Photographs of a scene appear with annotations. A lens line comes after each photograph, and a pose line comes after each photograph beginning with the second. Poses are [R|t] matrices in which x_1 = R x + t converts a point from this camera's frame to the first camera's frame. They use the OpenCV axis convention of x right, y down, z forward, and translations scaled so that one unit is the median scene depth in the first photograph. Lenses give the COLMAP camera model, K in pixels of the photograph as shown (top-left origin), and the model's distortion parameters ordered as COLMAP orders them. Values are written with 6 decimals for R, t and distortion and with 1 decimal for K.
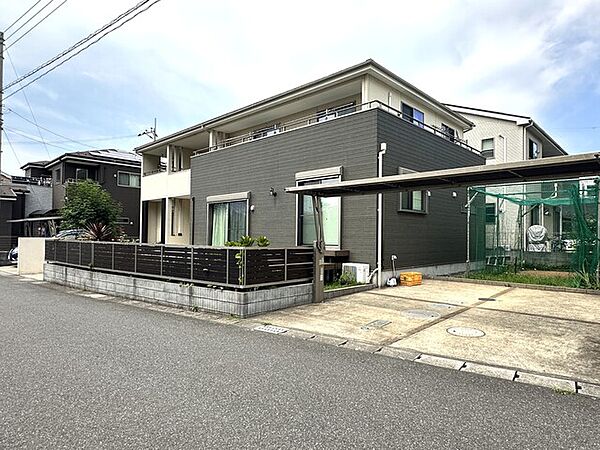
lens RADIAL K [[370.7, 0, 300.0], [0, 370.7, 225.0], [0, 0, 1]] dist [0.001137, 0.000440]
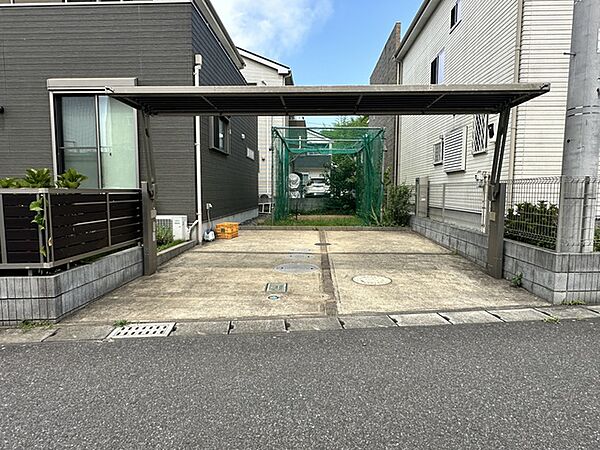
lens RADIAL K [[386.3, 0, 300.0], [0, 386.3, 225.0], [0, 0, 1]] dist [-0.000590, -0.000616]
pose [[0.749362, -0.067865, 0.658673, -0.240828], [-0.013955, 0.992894, 0.118178, 0.041062], [-0.662013, -0.097750, 0.743091, 0.363208]]
